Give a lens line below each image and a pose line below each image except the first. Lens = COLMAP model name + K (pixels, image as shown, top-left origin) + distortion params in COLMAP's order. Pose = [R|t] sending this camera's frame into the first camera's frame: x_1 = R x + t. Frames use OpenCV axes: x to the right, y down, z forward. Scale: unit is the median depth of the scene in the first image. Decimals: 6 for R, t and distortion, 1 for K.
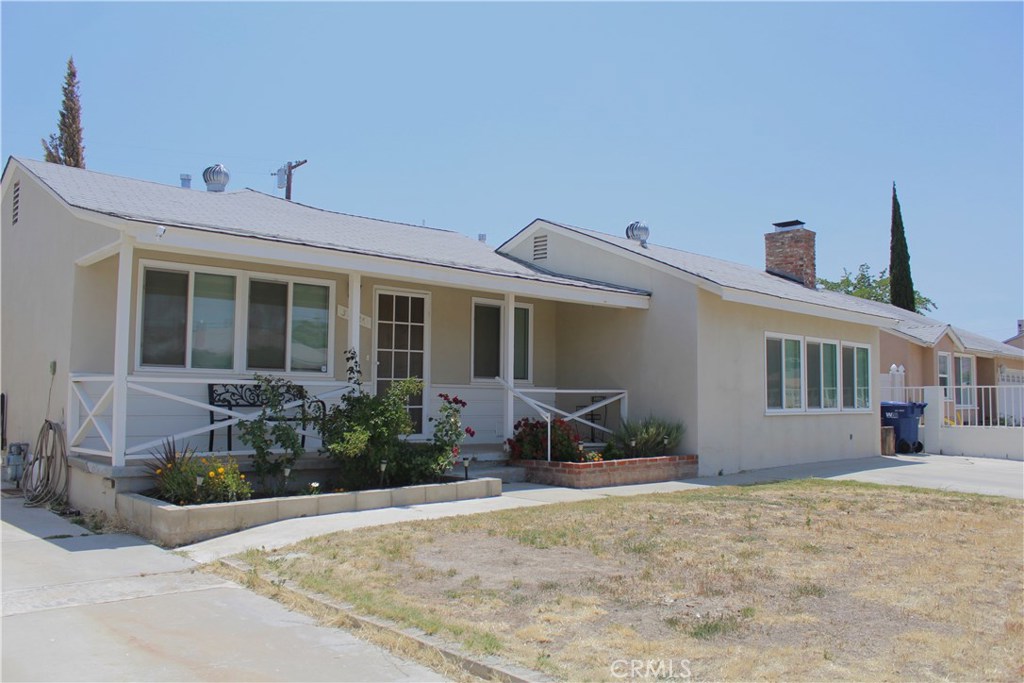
lens RADIAL K [[844.3, 0, 499.4], [0, 844.3, 339.6], [0, 0, 1]] dist [-0.138209, 0.034657]
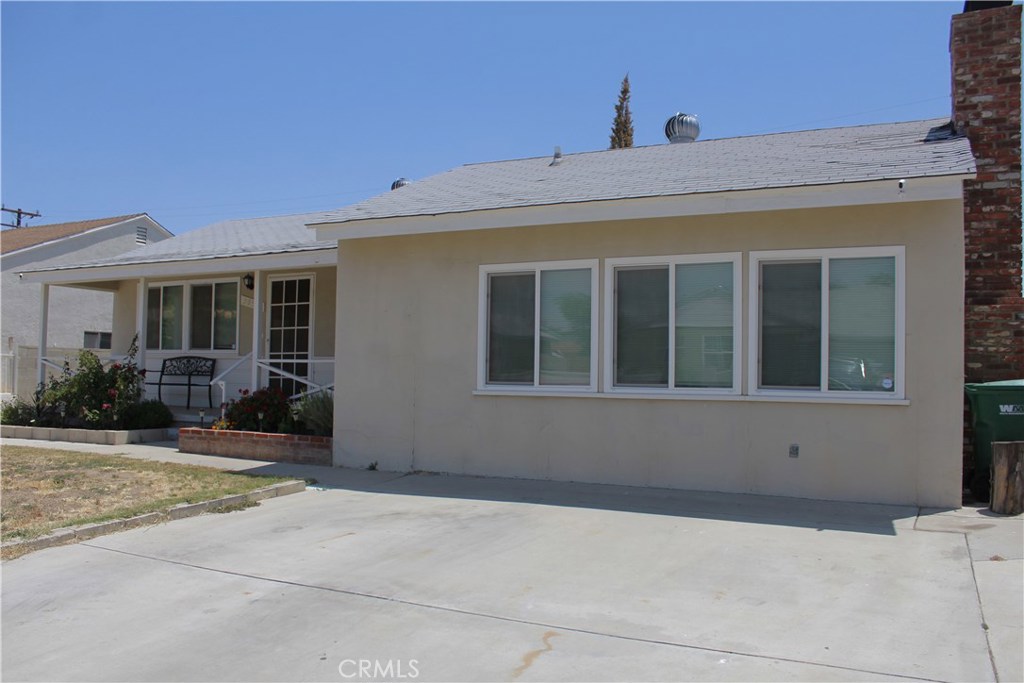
lens RADIAL K [[844.3, 0, 517.5], [0, 844.3, 342.2], [0, 0, 1]] dist [-0.138209, 0.034657]
pose [[0.351742, -0.036405, -0.935389, 1.223344], [0.061765, 0.997969, -0.015615, 0.080215], [0.934057, -0.052282, 0.353276, 1.026426]]
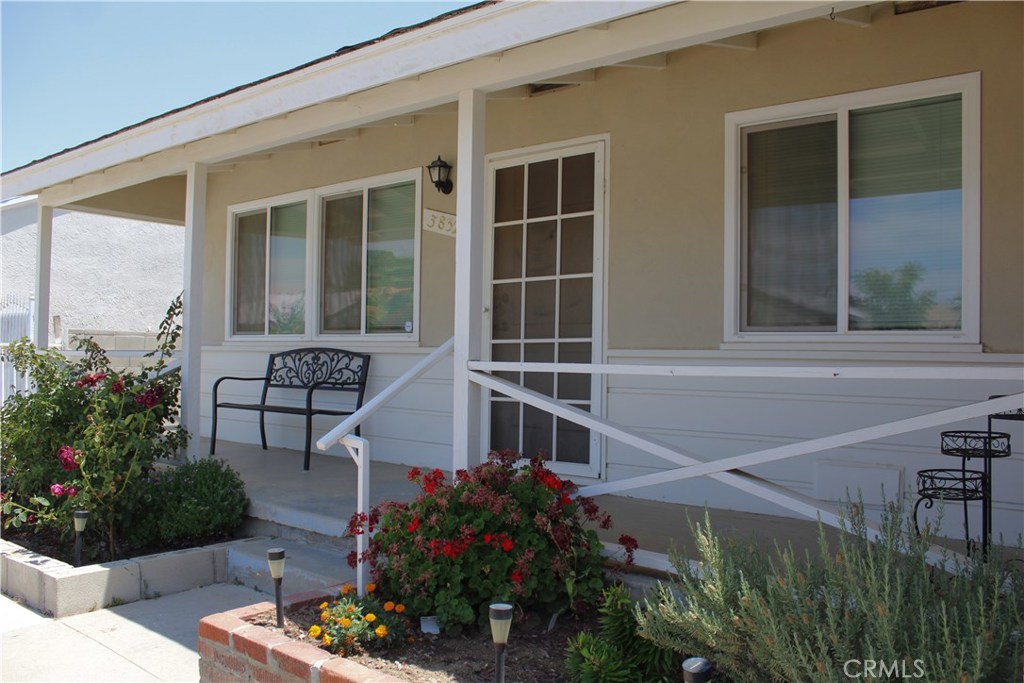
lens RADIAL K [[844.3, 0, 504.9], [0, 844.3, 348.9], [0, 0, 1]] dist [-0.138209, 0.034657]
pose [[0.124176, -0.011236, -0.992197, 0.393530], [0.061669, 0.998090, -0.003585, 0.060121], [0.990342, -0.060742, 0.124632, 1.065279]]
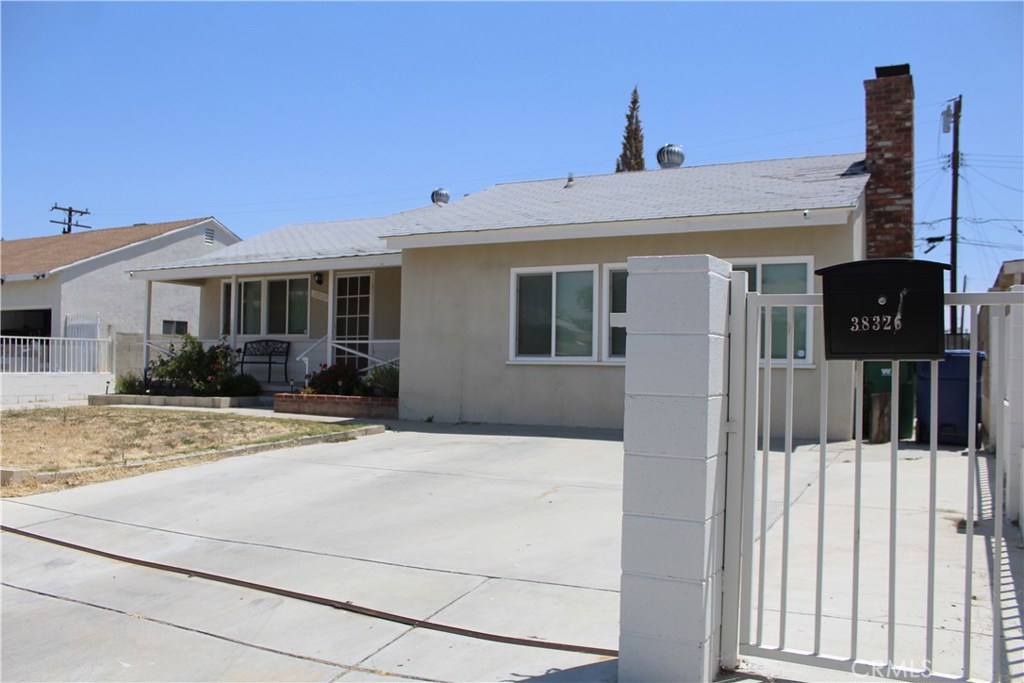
lens RADIAL K [[844.3, 0, 511.3], [0, 844.3, 346.6], [0, 0, 1]] dist [-0.138209, 0.034657]
pose [[0.320491, -0.021497, -0.947008, 1.498303], [0.061096, 0.998130, -0.001981, 0.095796], [0.945279, -0.057223, 0.321205, 0.922148]]
